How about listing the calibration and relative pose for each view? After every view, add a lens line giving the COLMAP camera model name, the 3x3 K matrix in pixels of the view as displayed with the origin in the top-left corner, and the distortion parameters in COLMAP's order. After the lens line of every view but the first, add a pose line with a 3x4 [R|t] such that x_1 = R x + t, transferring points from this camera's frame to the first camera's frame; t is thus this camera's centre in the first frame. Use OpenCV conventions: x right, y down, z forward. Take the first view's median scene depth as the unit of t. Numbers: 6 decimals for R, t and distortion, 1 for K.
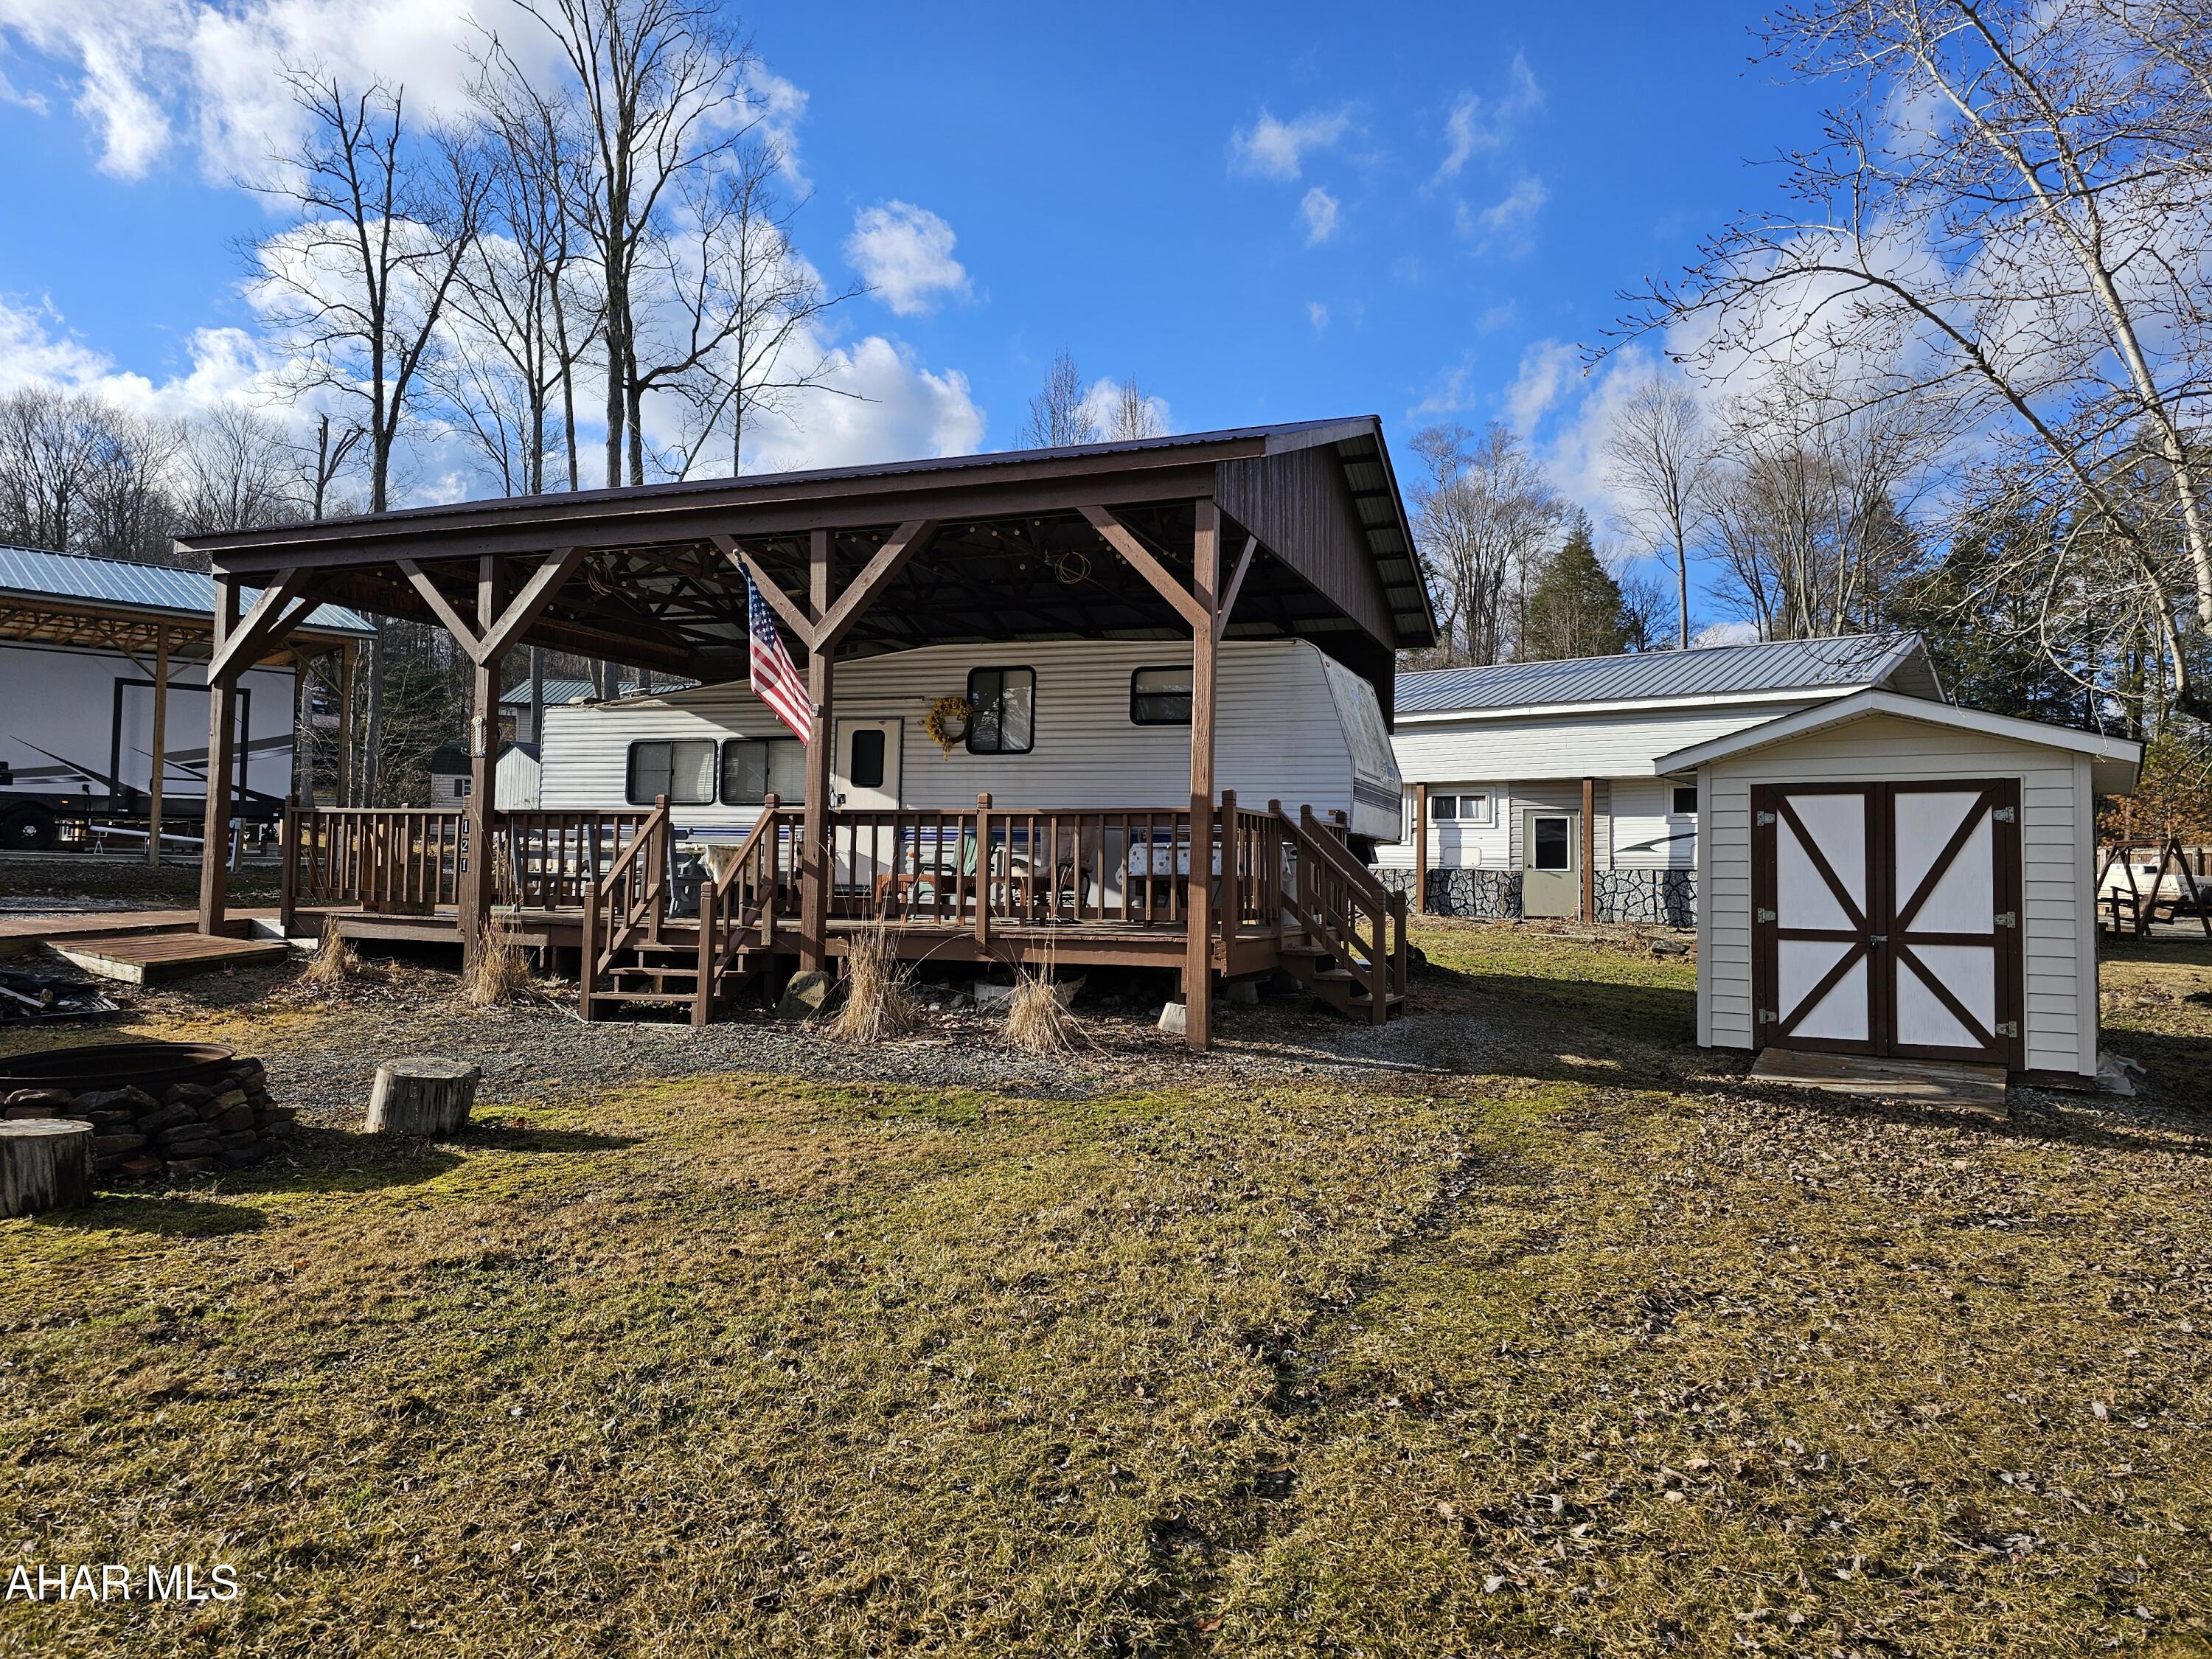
lens RADIAL K [[1478.6, 0, 1109.1], [0, 1478.6, 814.7], [0, 0, 1]] dist [0.056068, -0.052551]
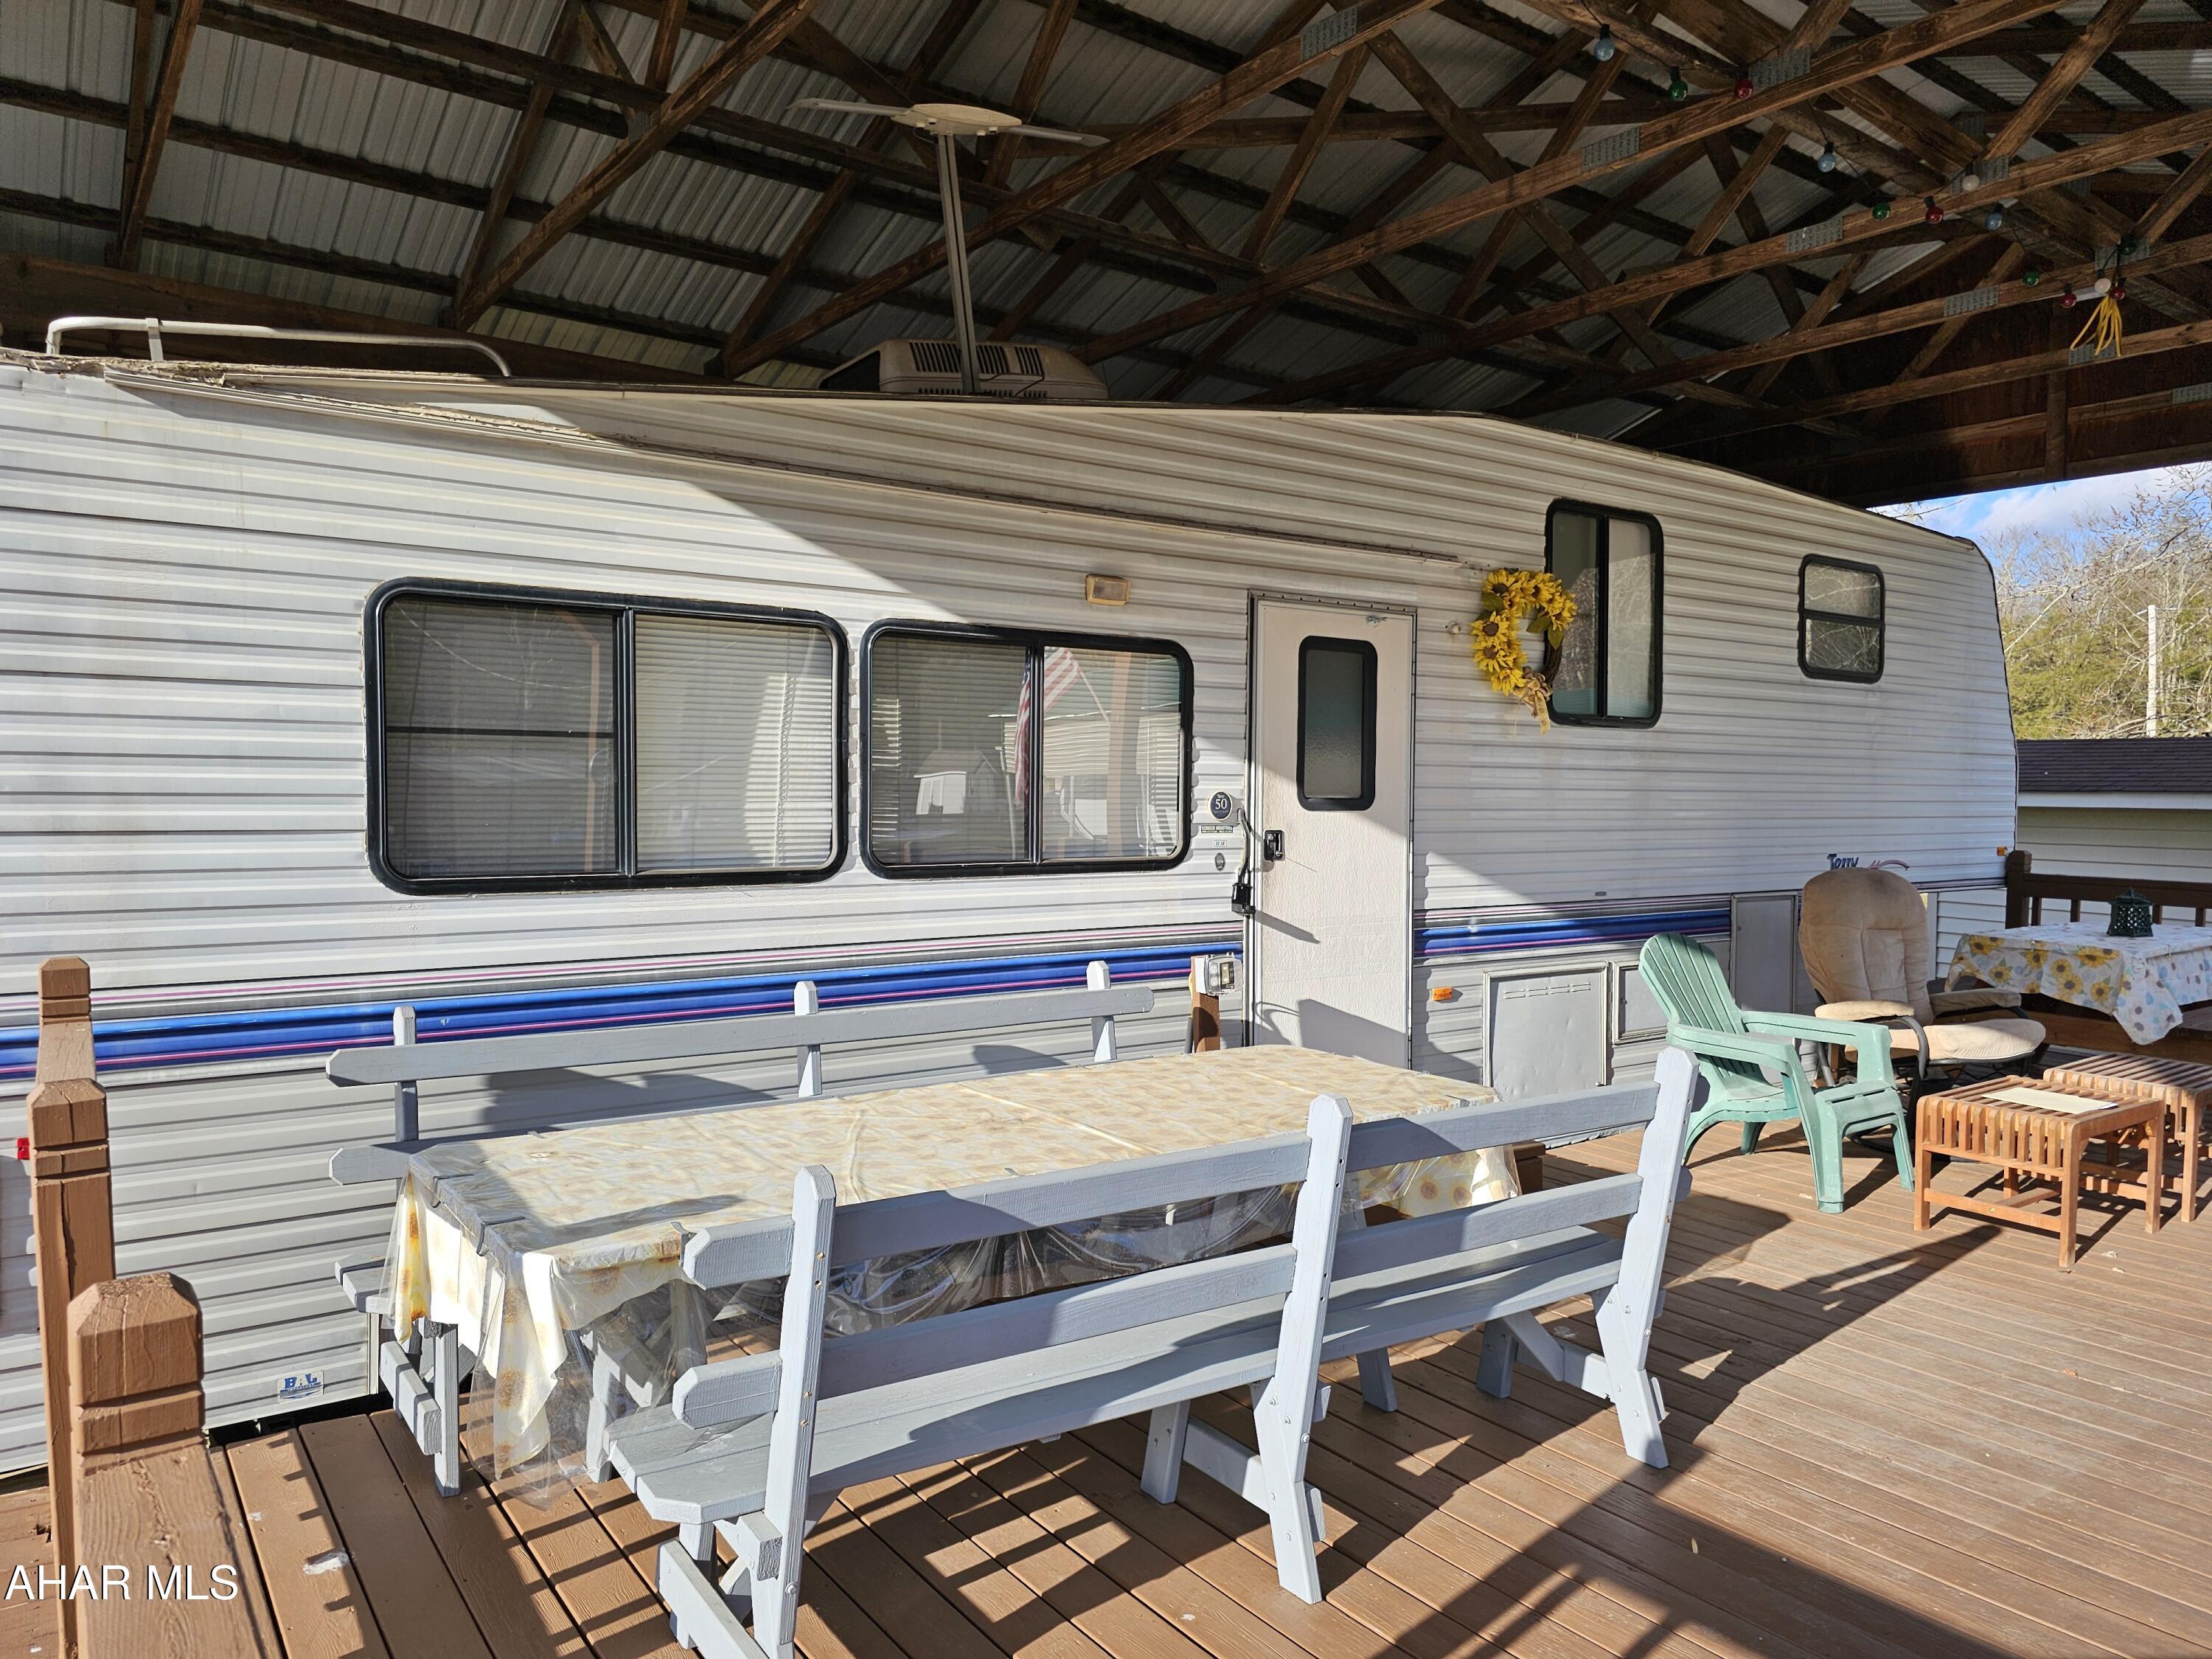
lens RADIAL K [[1478.6, 0, 1097.7], [0, 1478.6, 841.2], [0, 0, 1]] dist [0.056068, -0.052551]
pose [[0.541572, -0.050996, 0.839106, -0.664064], [-0.034970, 0.995928, 0.083097, -0.051385], [-0.839927, -0.074346, 0.537583, 1.199787]]
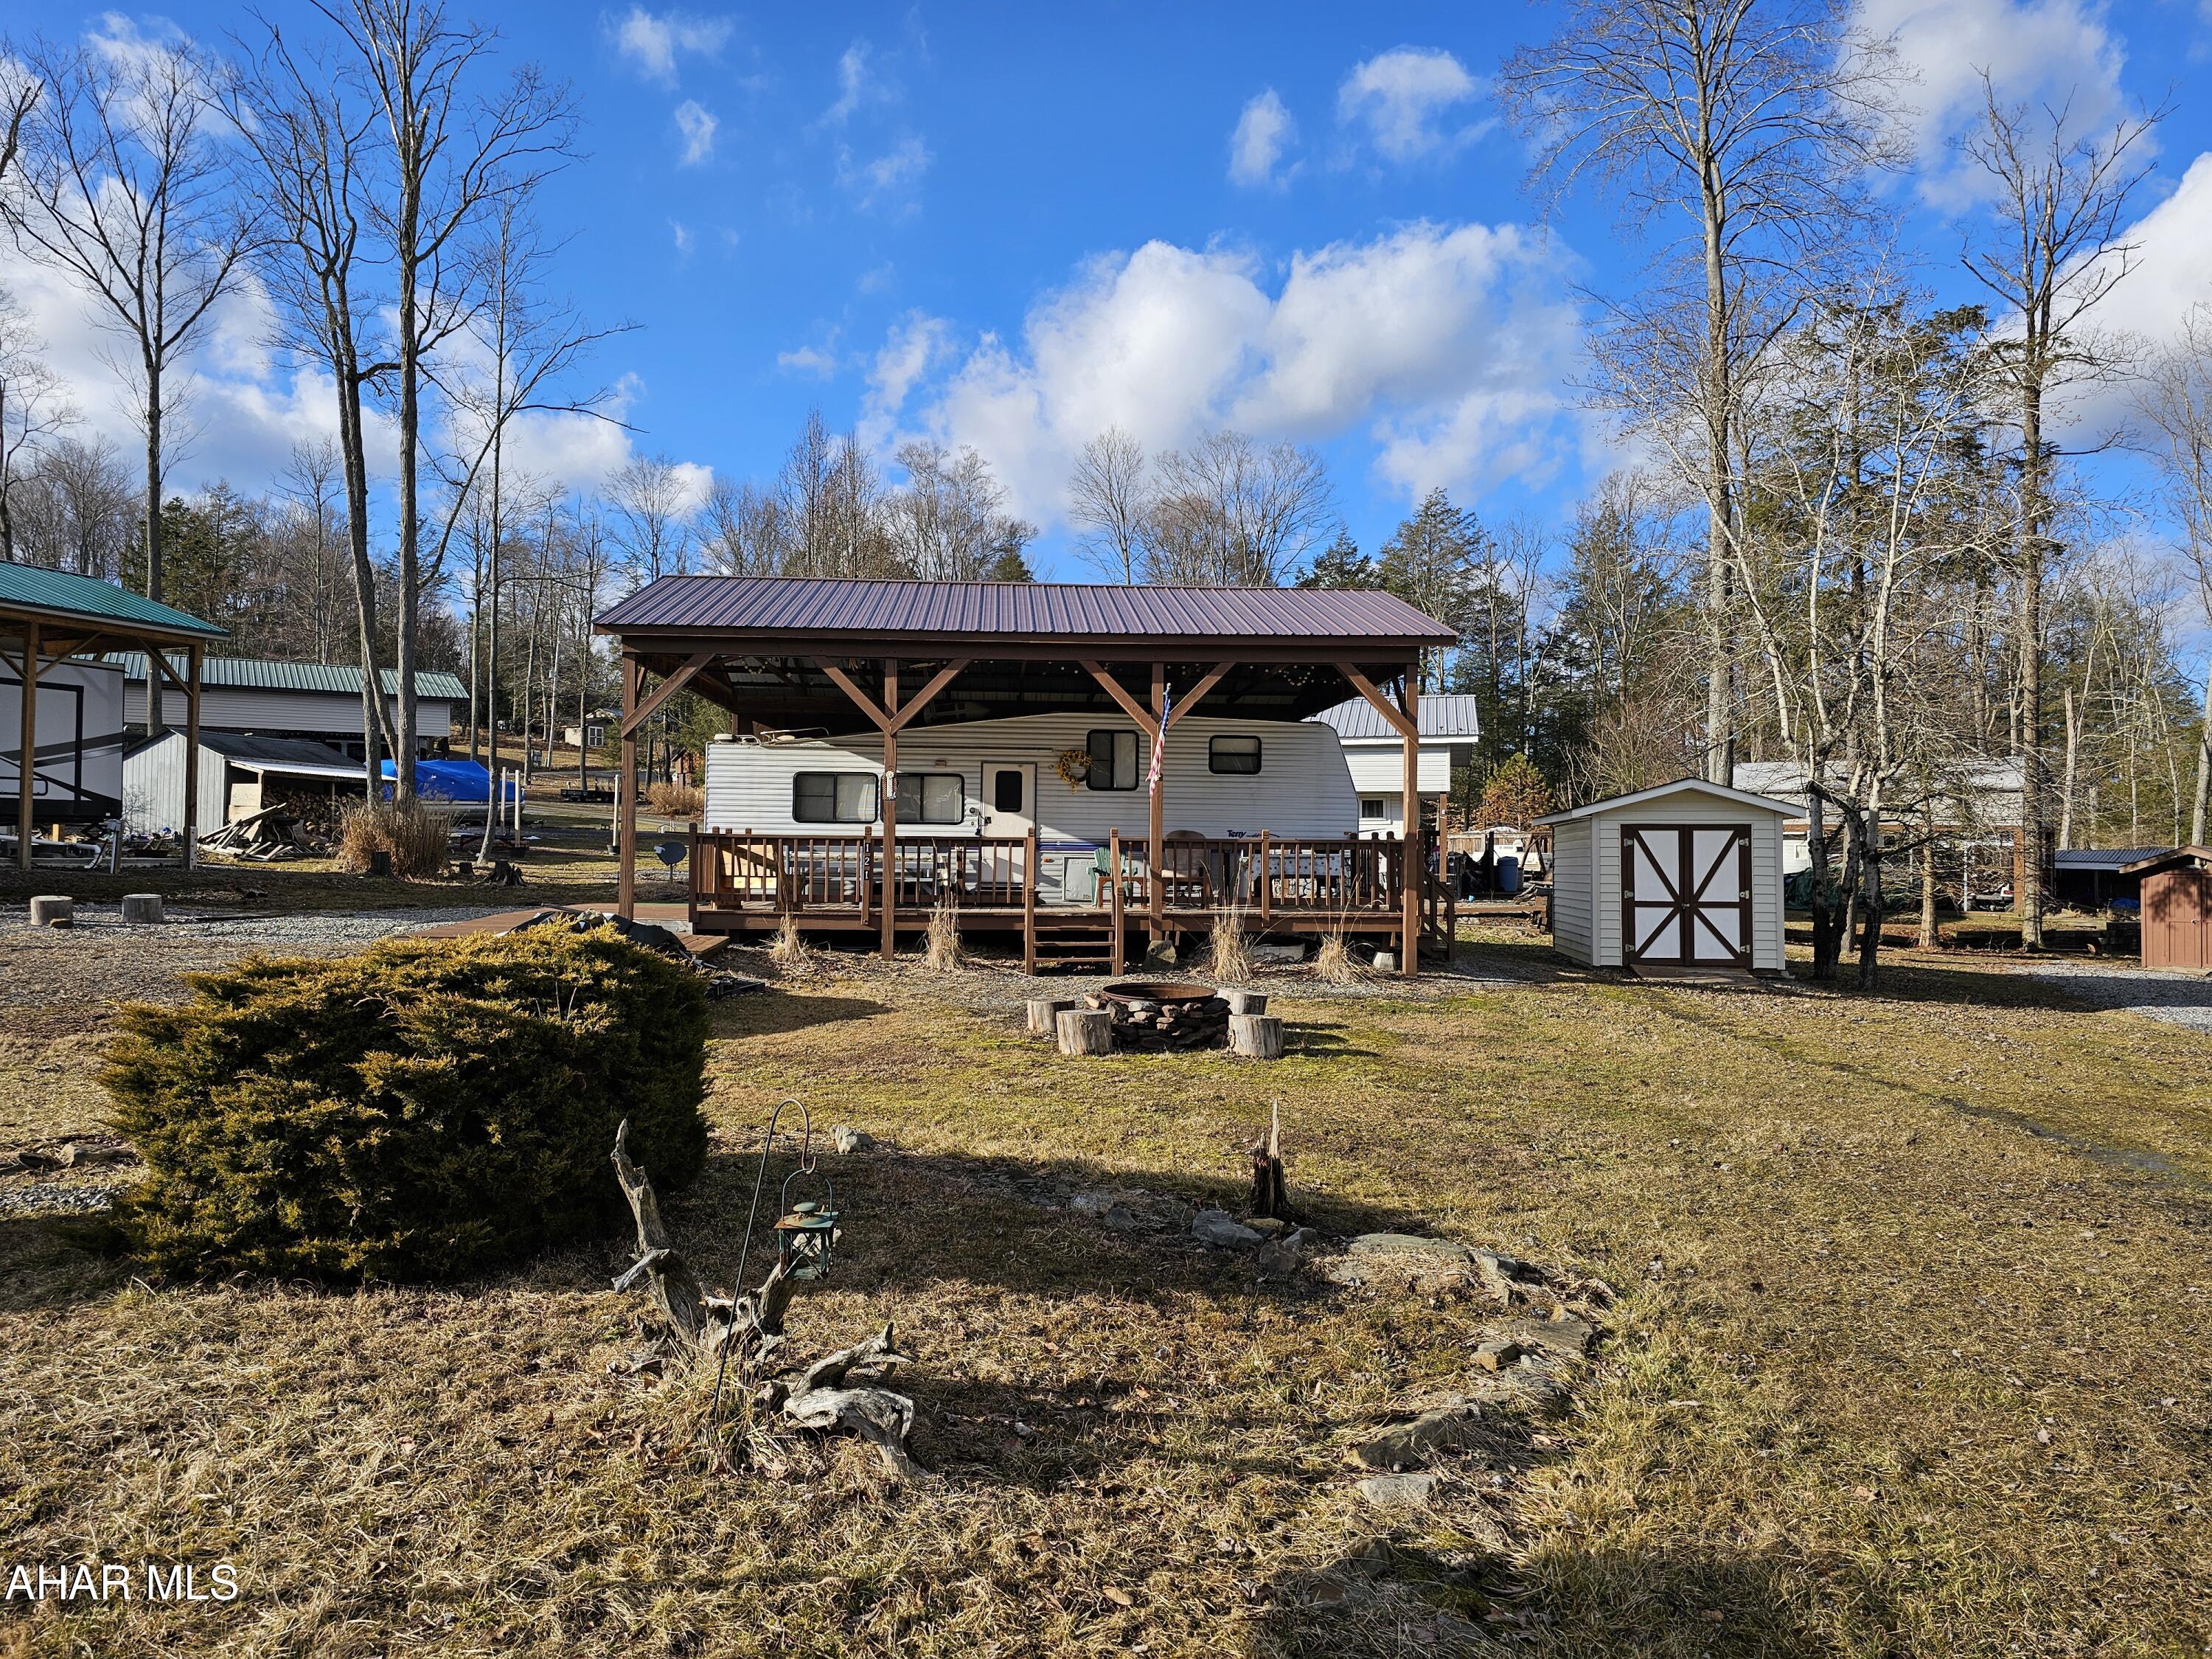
lens RADIAL K [[1478.6, 0, 1083.6], [0, 1478.6, 816.8], [0, 0, 1]] dist [0.056068, -0.052551]
pose [[0.911225, 0.001080, 0.411908, -0.932849], [-0.010013, 0.999759, 0.019529, -0.058018], [-0.411788, -0.021920, 0.911016, -0.409908]]
